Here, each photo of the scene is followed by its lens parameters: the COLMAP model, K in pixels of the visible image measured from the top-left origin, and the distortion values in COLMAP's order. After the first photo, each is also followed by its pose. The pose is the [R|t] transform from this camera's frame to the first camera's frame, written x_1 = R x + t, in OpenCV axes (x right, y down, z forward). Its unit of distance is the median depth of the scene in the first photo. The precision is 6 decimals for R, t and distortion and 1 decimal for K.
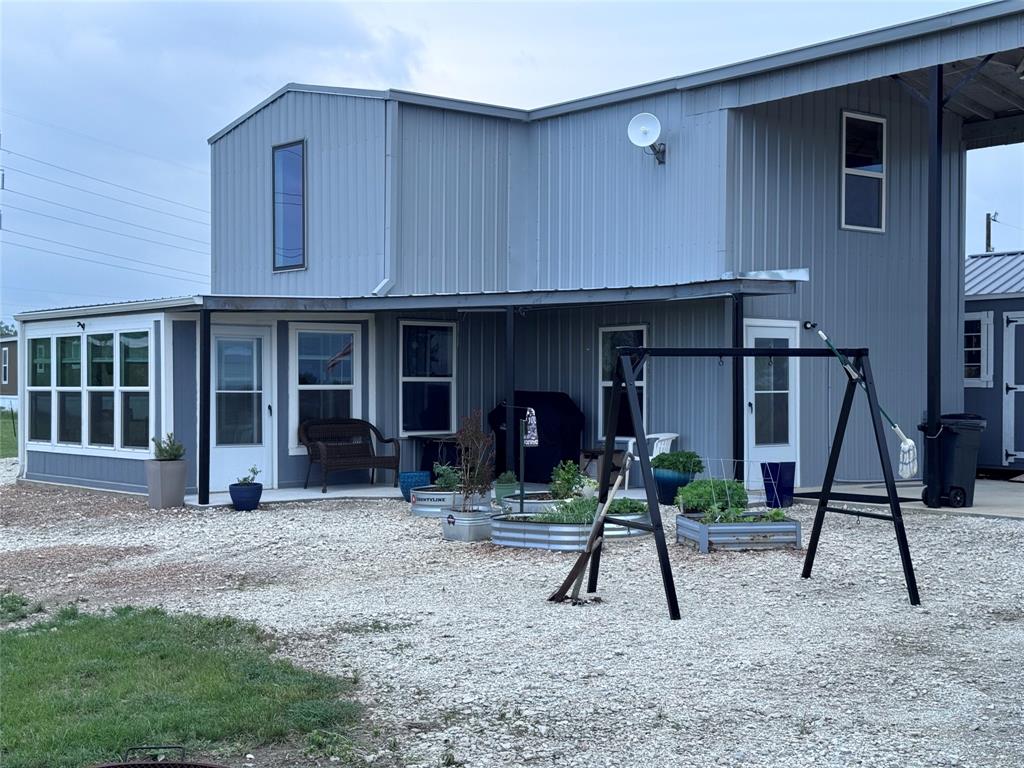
lens RADIAL K [[1447.6, 0, 512.0], [0, 1447.6, 384.0], [0, 0, 1]] dist [0.122857, -0.039434]
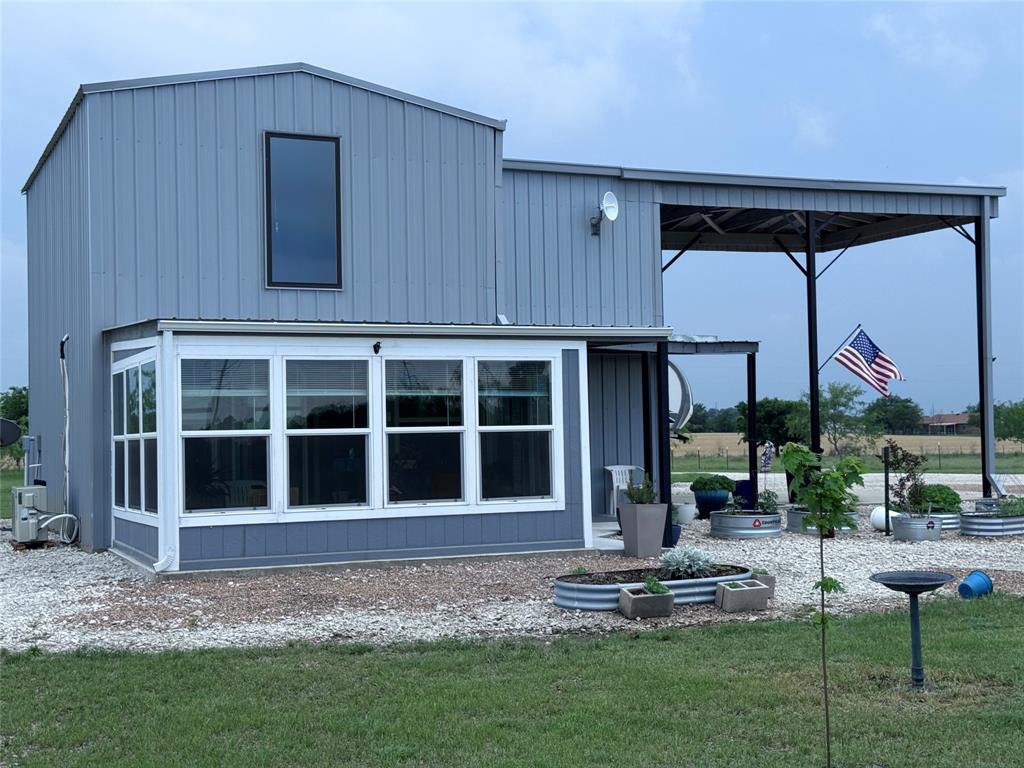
lens RADIAL K [[1448.1, 0, 507.2], [0, 1448.1, 380.8], [0, 0, 1]] dist [0.116996, -0.001194]
pose [[0.263144, 0.028535, 0.964335, -0.999049], [0.017157, 0.999266, -0.034250, 0.004010], [-0.964604, 0.025558, 0.262461, 0.741679]]
